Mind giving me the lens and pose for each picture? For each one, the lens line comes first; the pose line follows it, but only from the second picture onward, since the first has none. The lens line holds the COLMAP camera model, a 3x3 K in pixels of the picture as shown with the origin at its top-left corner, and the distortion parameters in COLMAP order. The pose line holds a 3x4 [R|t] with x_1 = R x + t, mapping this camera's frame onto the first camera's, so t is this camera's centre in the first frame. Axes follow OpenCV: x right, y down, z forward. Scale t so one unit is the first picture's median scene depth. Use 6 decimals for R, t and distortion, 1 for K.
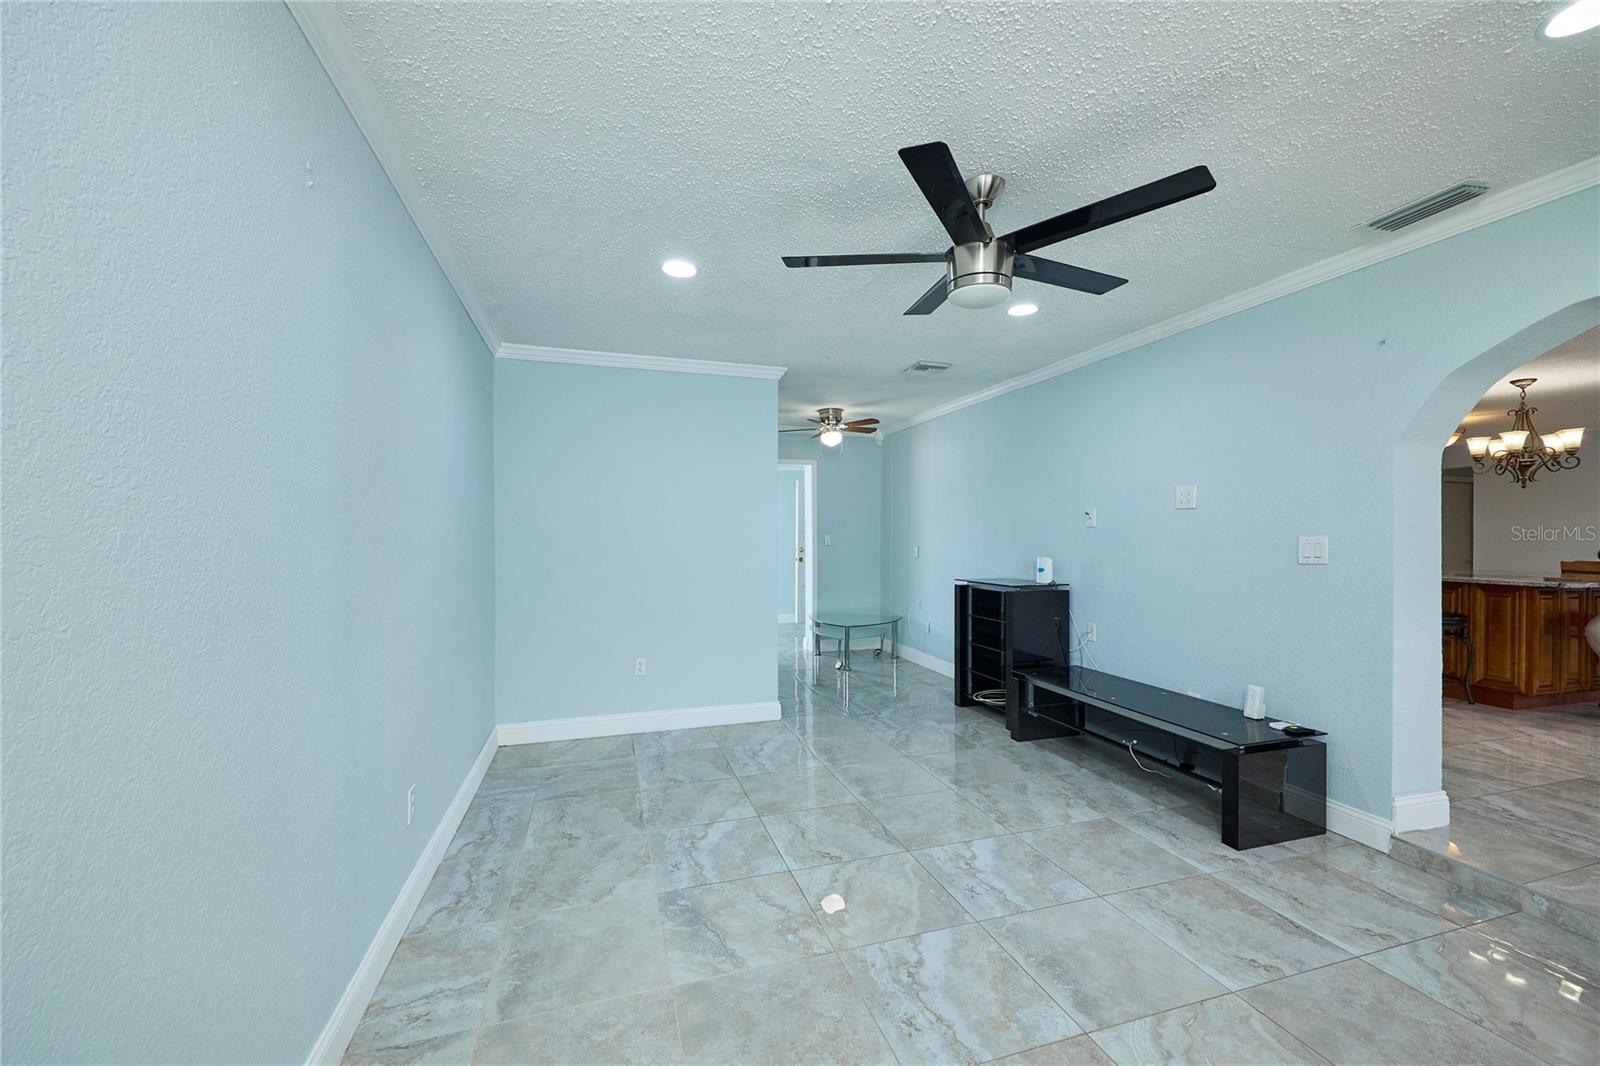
lens RADIAL K [[641.6, 0, 795.6], [0, 641.6, 543.4], [0, 0, 1]] dist [0.002310, 0.000491]
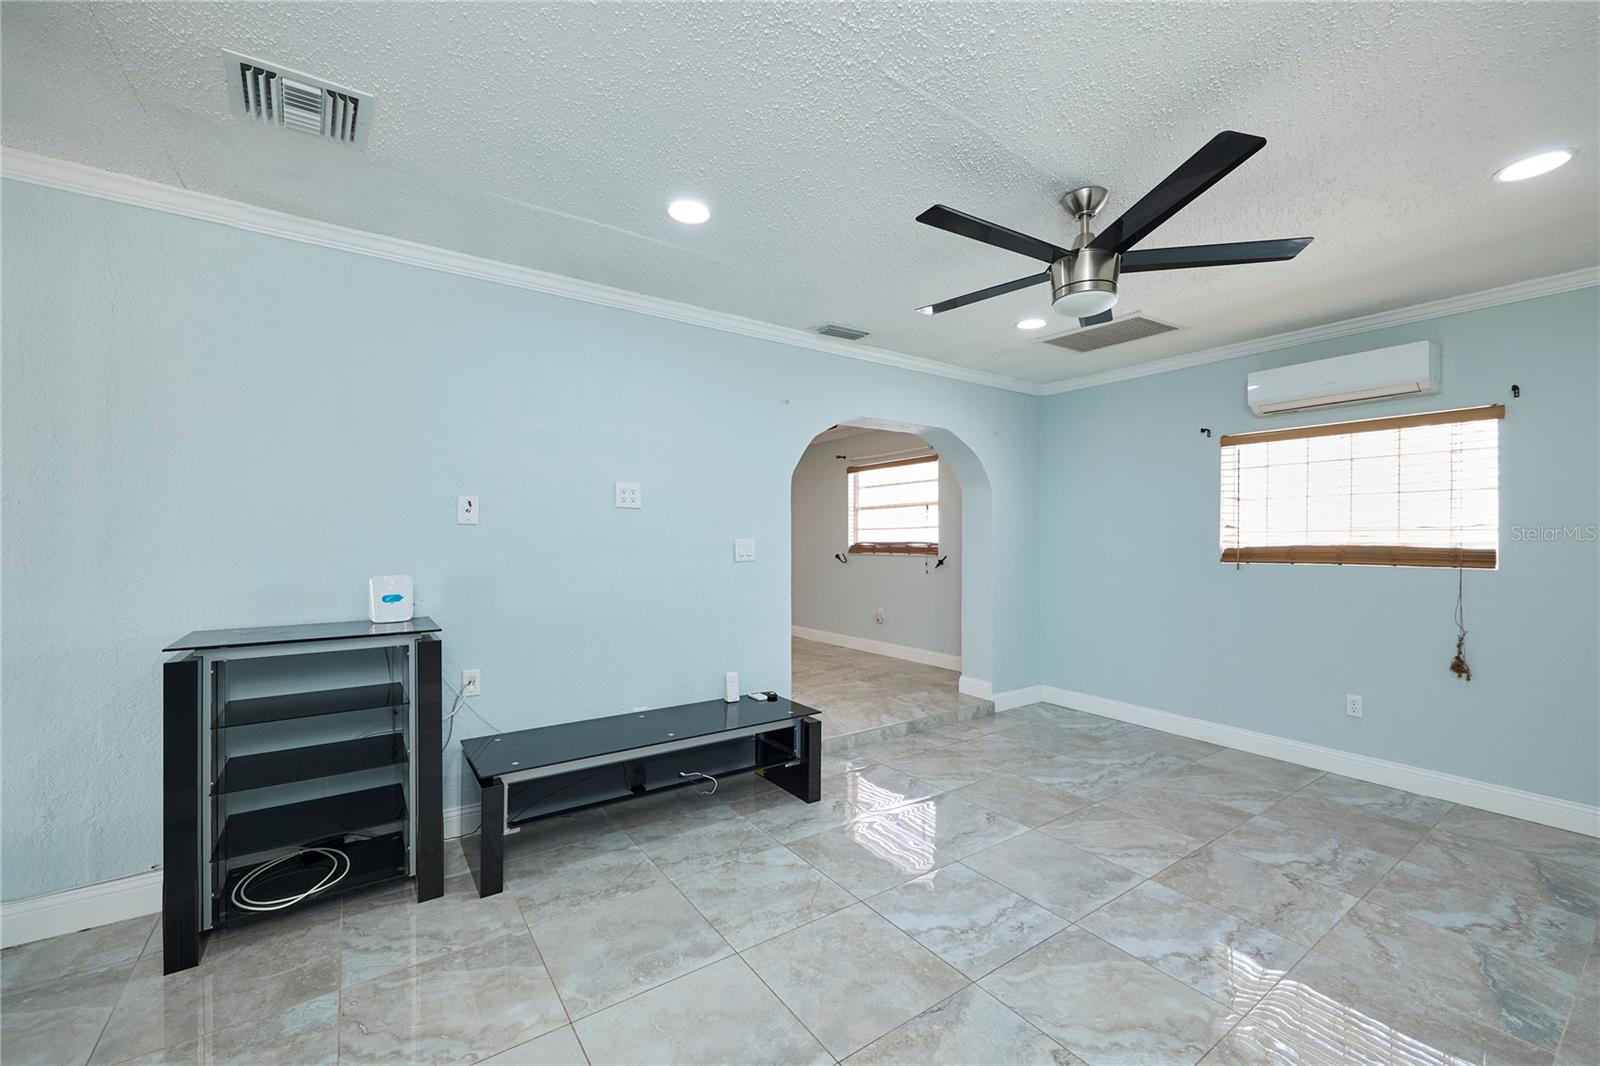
lens RADIAL K [[641.6, 0, 803.0], [0, 641.6, 545.1], [0, 0, 1]] dist [0.002310, 0.000491]
pose [[-0.311531, -0.013164, 0.950145, -0.480582], [0.006180, 0.999855, 0.015878, -0.021501], [-0.950216, 0.010818, -0.311405, 1.533933]]
